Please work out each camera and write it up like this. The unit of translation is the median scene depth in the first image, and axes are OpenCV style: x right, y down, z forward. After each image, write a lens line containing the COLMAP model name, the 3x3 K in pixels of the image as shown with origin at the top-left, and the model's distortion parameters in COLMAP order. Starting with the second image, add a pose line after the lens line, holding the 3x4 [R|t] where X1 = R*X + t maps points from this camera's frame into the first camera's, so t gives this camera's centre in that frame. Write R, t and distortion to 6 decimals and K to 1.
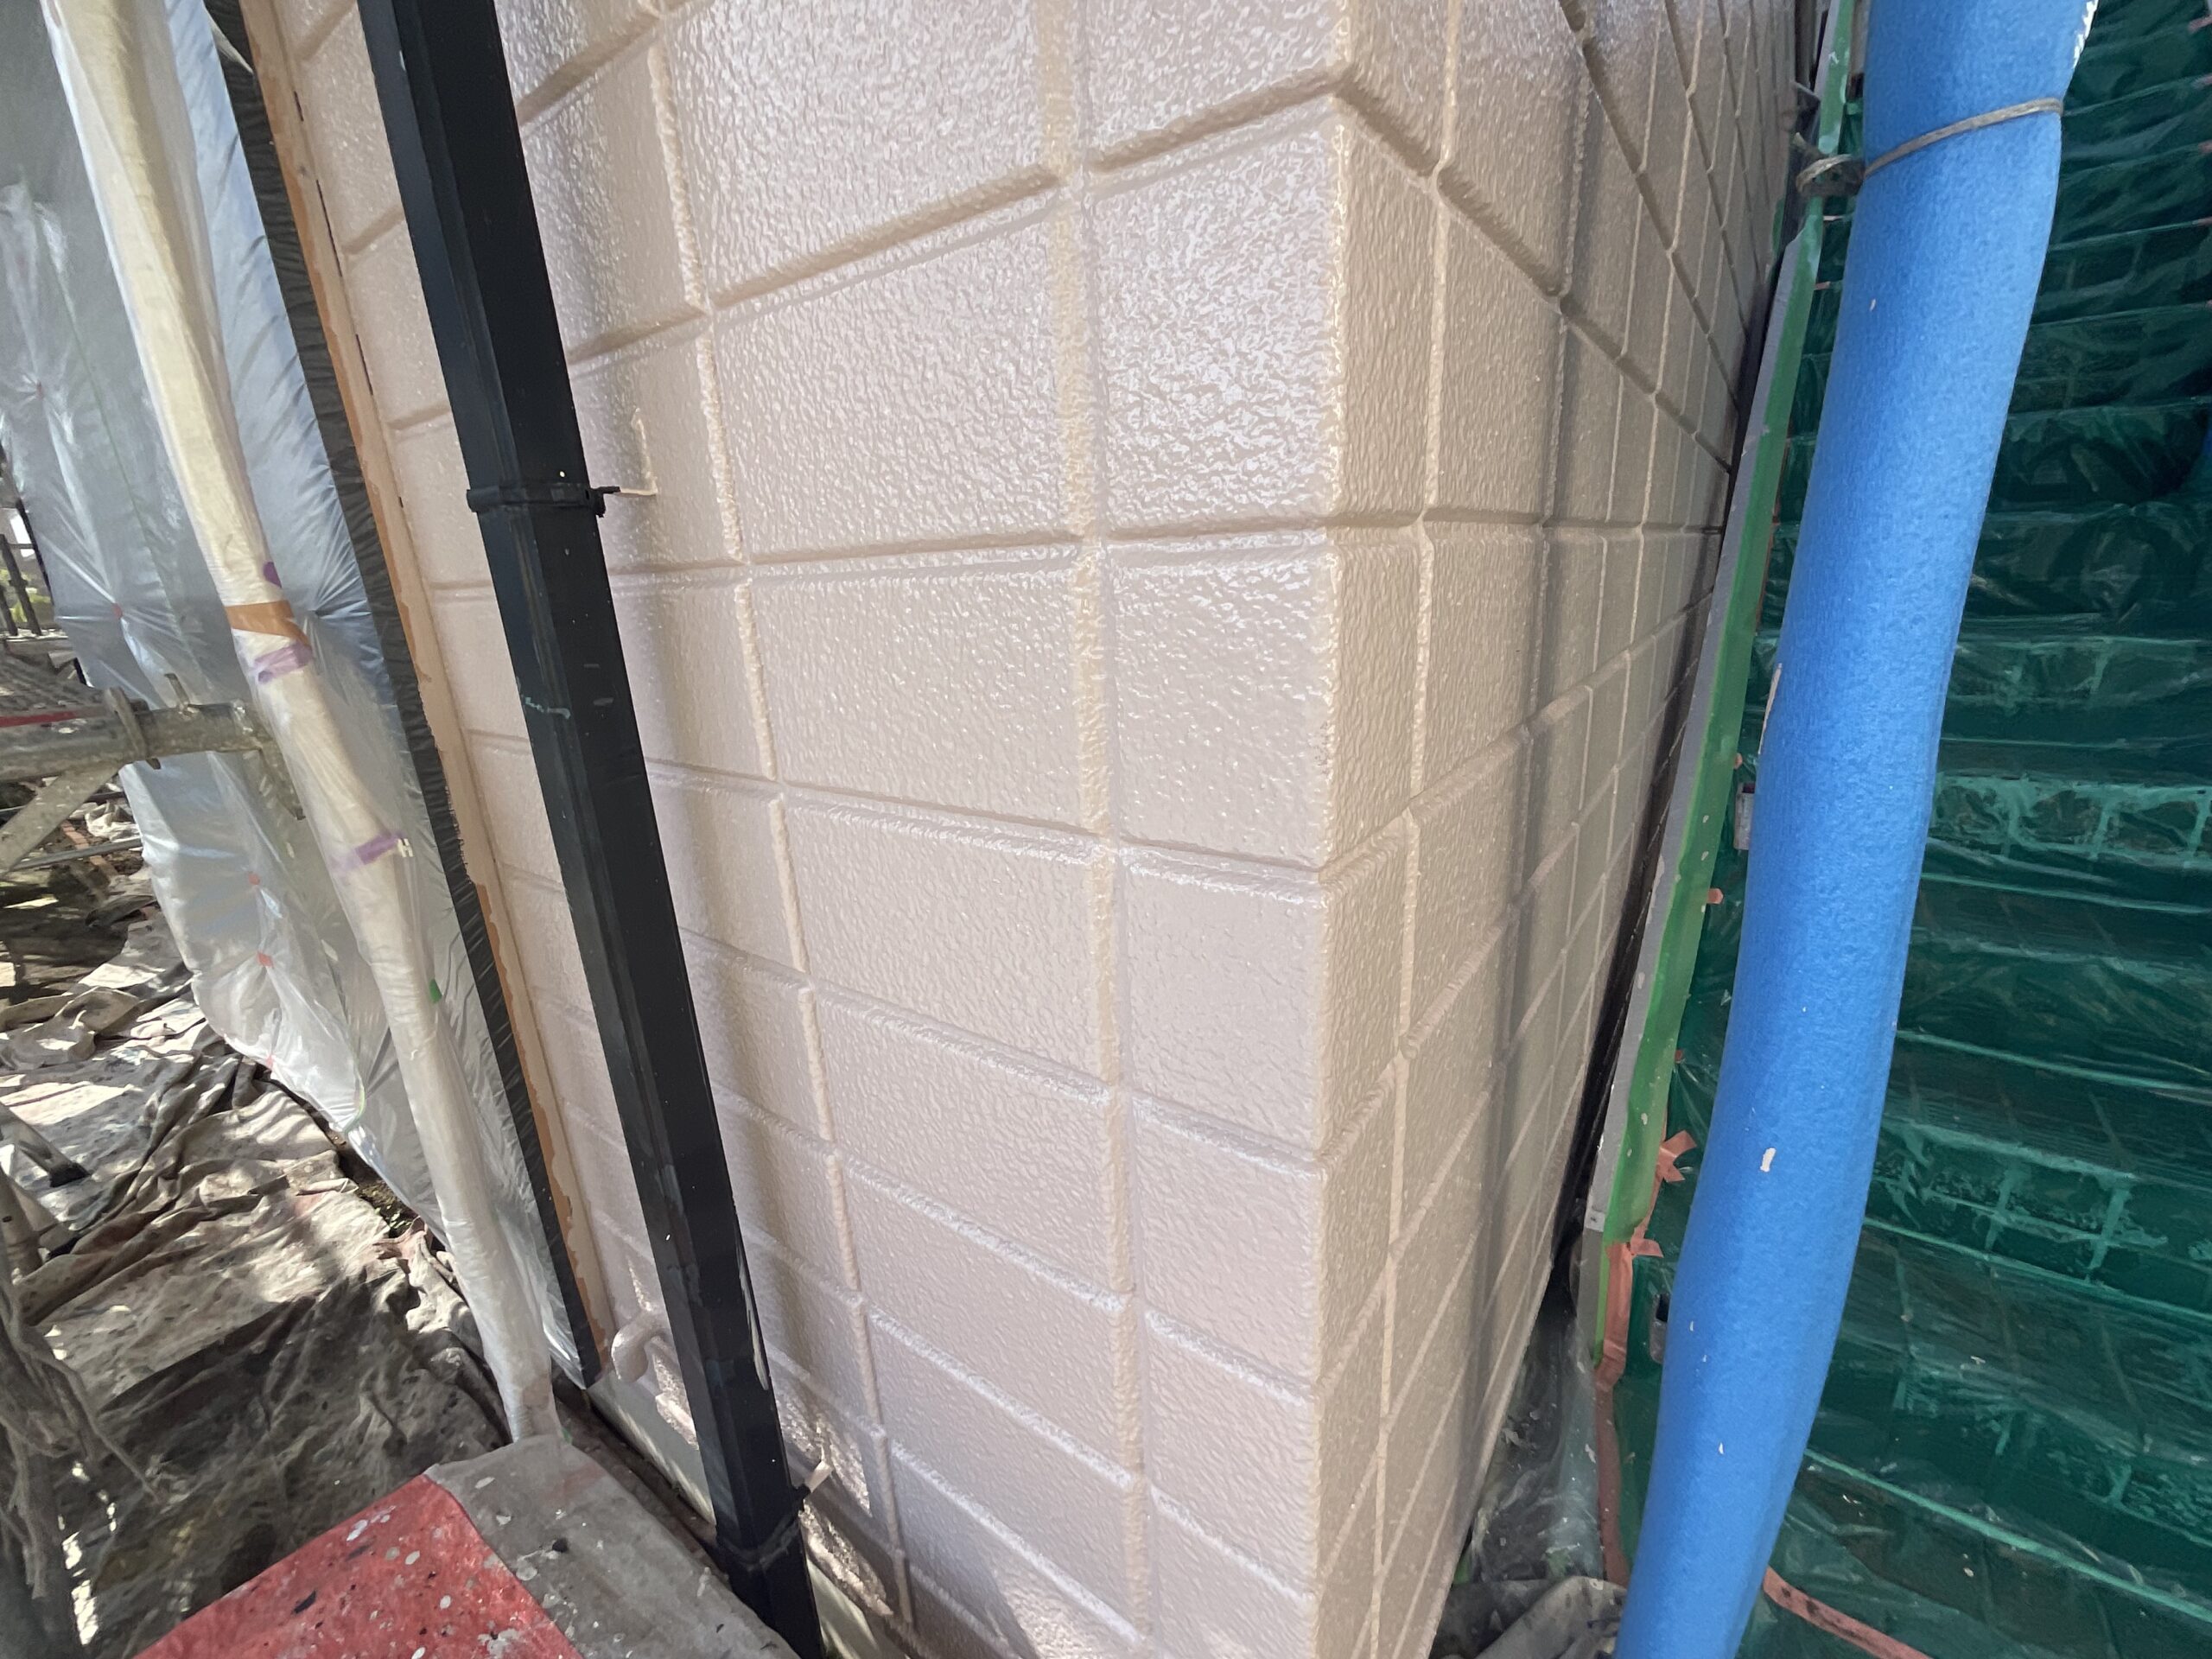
lens RADIAL K [[885.9, 0, 1105.6], [0, 885.9, 824.7], [0, 0, 1]] dist [0.001544, -0.000296]
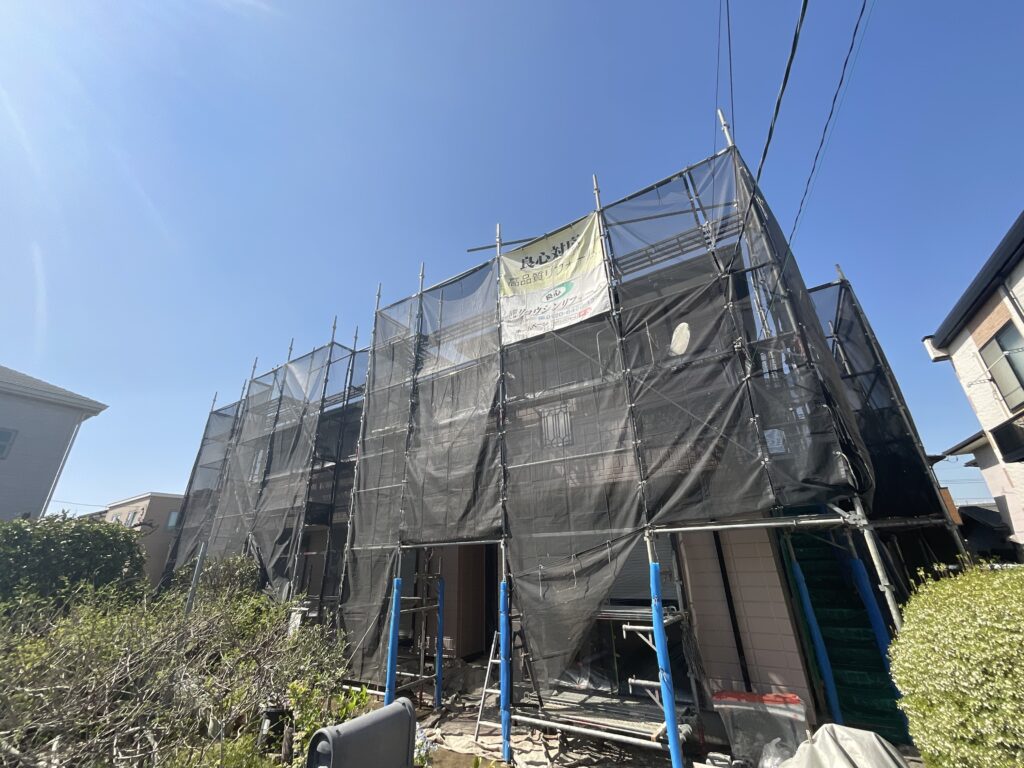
lens RADIAL K [[410.1, 0, 510.6], [0, 410.1, 386.1], [0, 0, 1]] dist [0.001544, -0.000296]
pose [[0.996834, 0.055074, 0.057350, -1.884755], [-0.005533, 0.767570, -0.640942, 0.547917], [-0.079320, 0.638595, 0.765444, -2.475709]]
